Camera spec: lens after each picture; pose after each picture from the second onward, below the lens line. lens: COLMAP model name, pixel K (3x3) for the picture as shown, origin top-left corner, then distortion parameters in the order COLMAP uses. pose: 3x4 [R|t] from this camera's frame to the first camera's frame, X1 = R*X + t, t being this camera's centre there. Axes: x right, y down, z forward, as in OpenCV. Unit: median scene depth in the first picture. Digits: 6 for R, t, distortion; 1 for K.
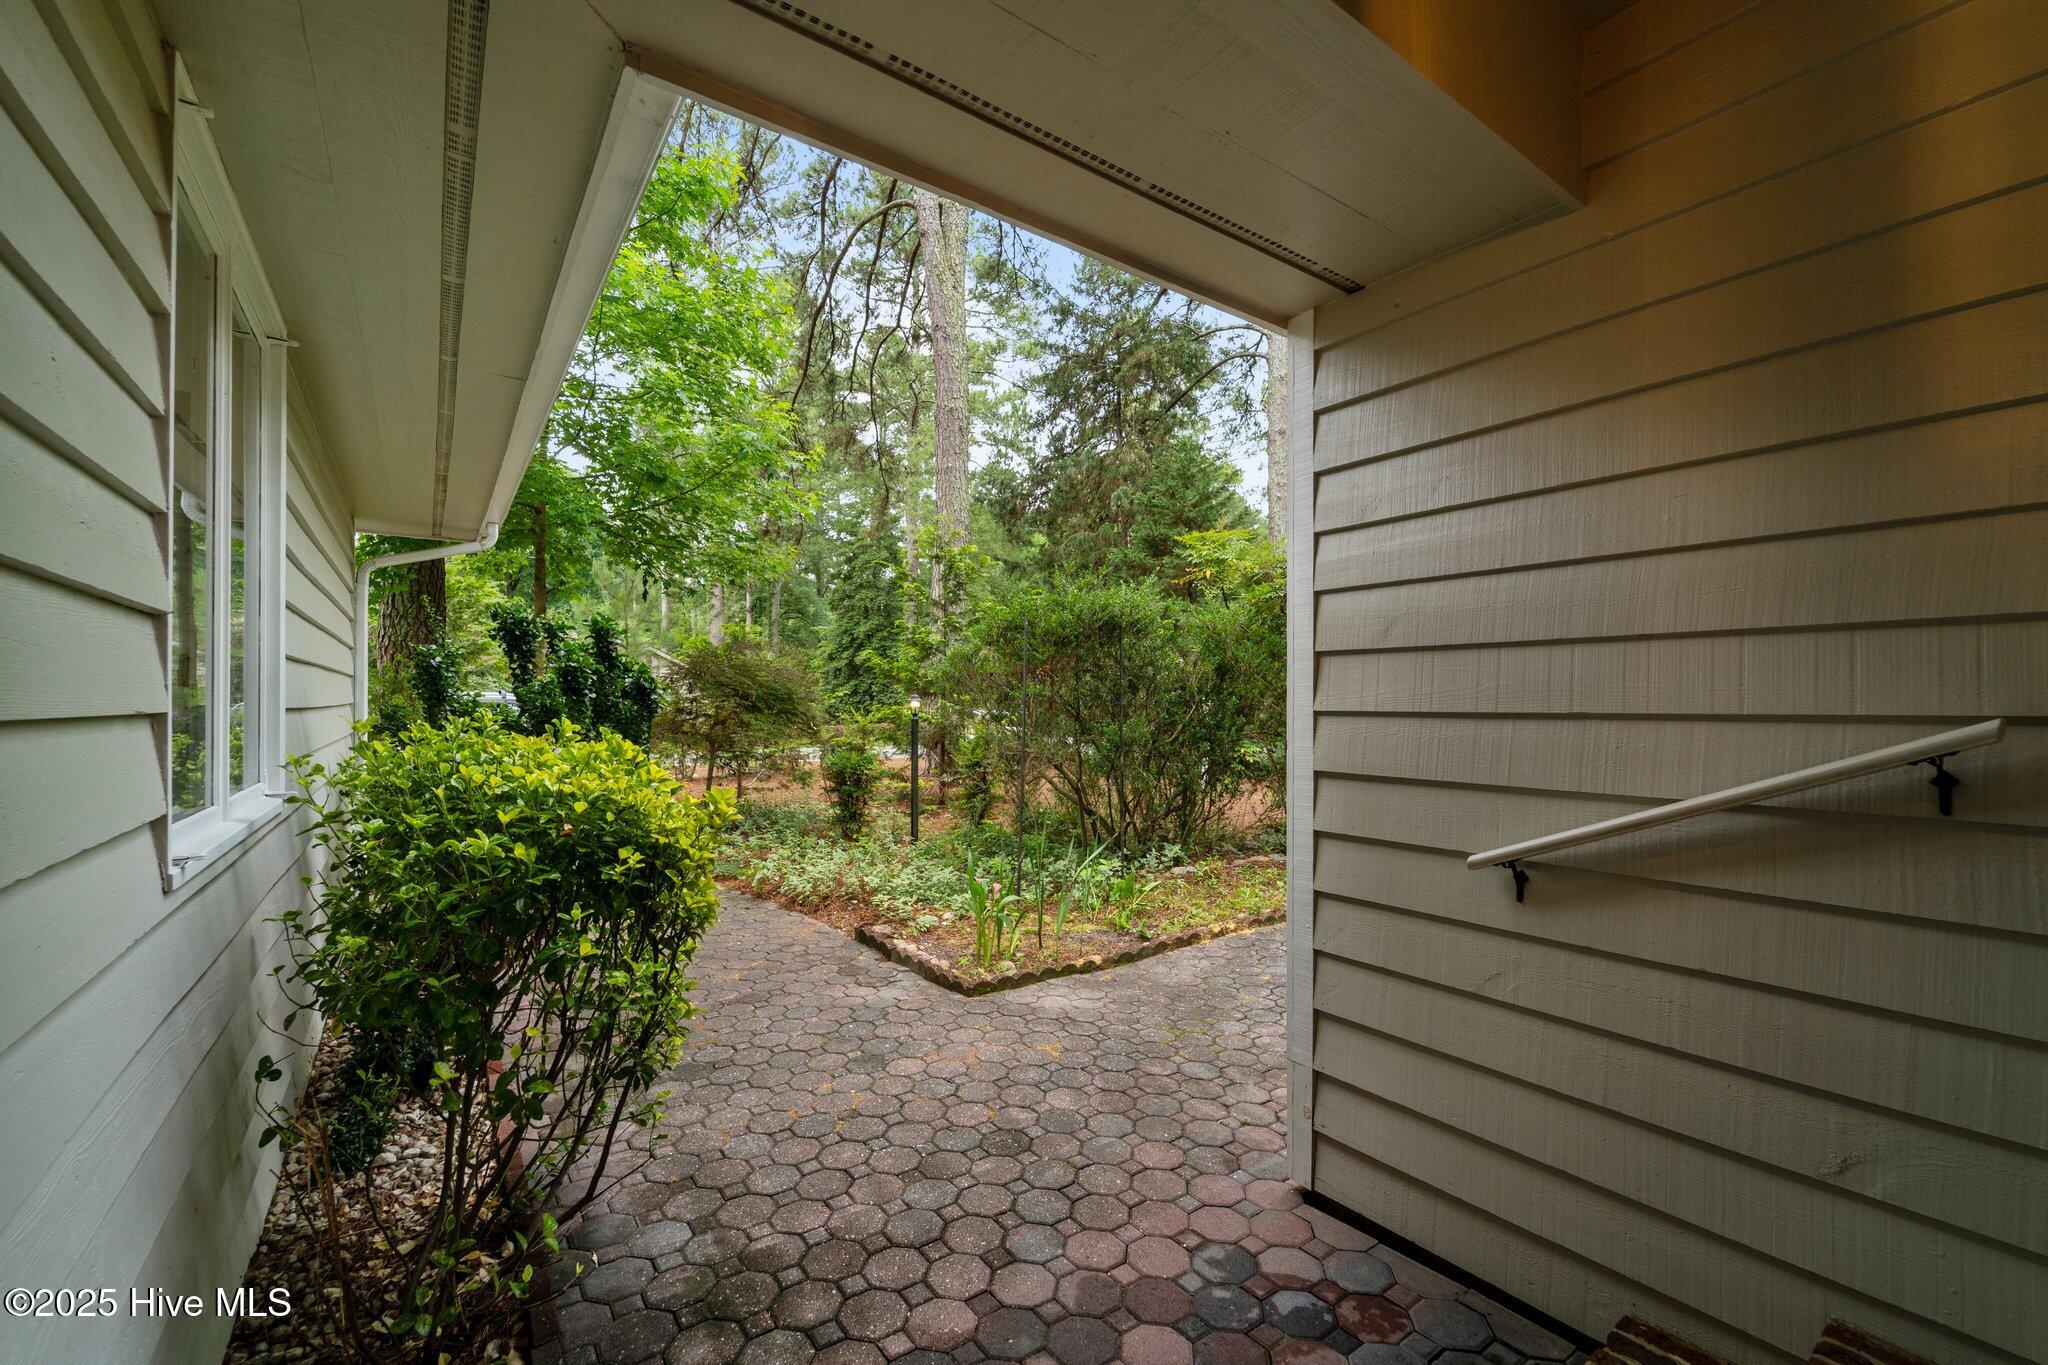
lens RADIAL K [[821.3, 0, 1024.0], [0, 821.3, 691.1], [0, 0, 1]] dist [0.003163, 0.000050]
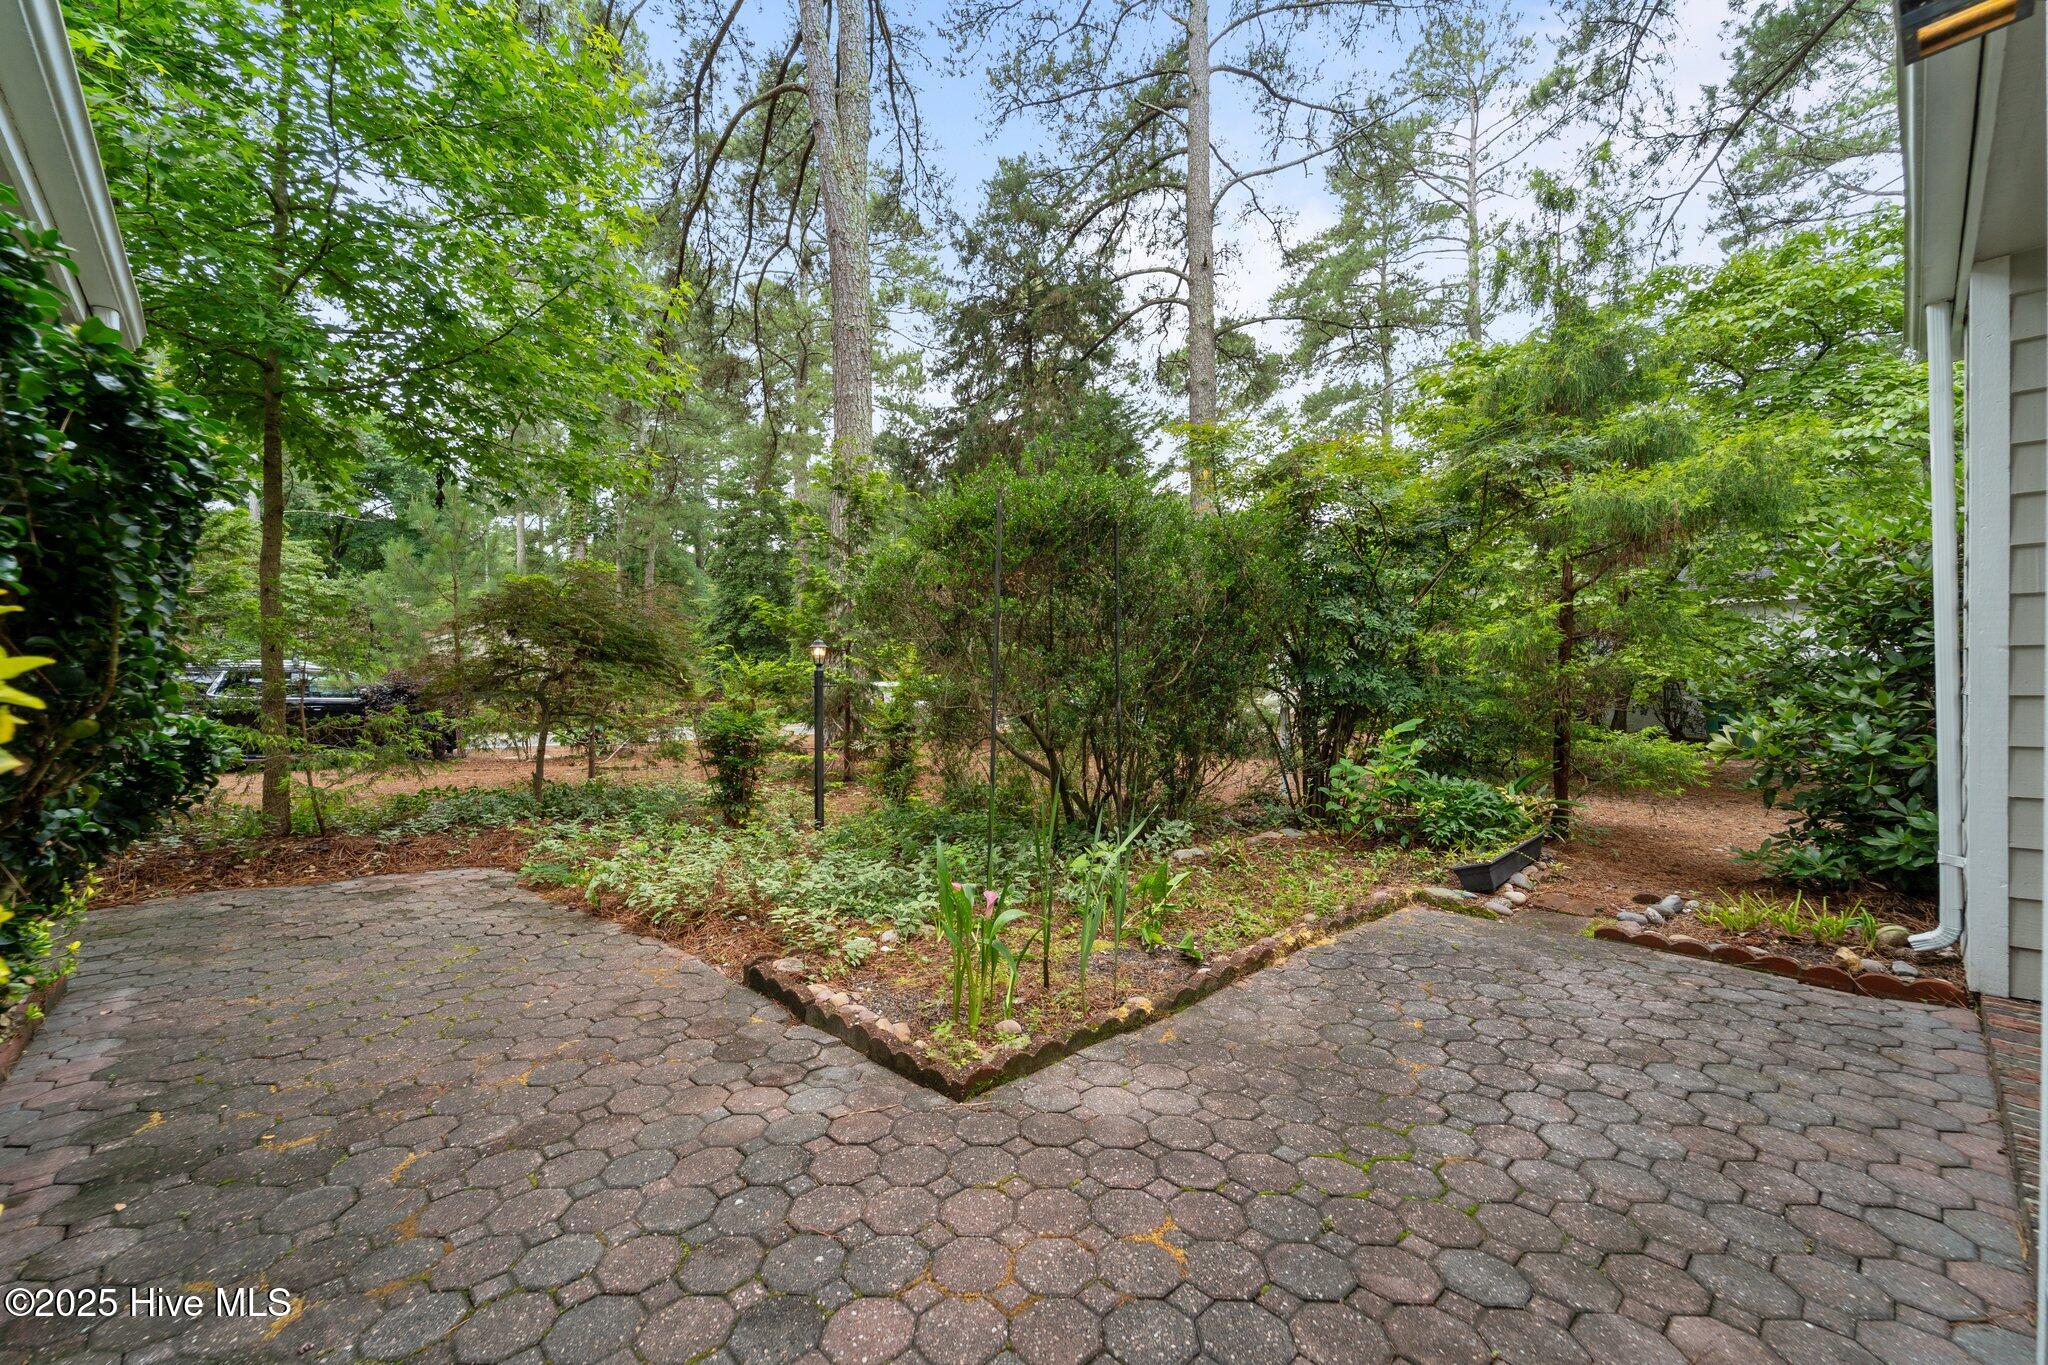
lens RADIAL K [[821.3, 0, 1022.5], [0, 821.3, 679.8], [0, 0, 1]] dist [0.003163, 0.000050]
pose [[0.991658, -0.005787, 0.128766, -0.057010], [0.004478, 0.999935, 0.010449, 0.049409], [-0.128818, -0.009786, 0.991620, 0.270435]]
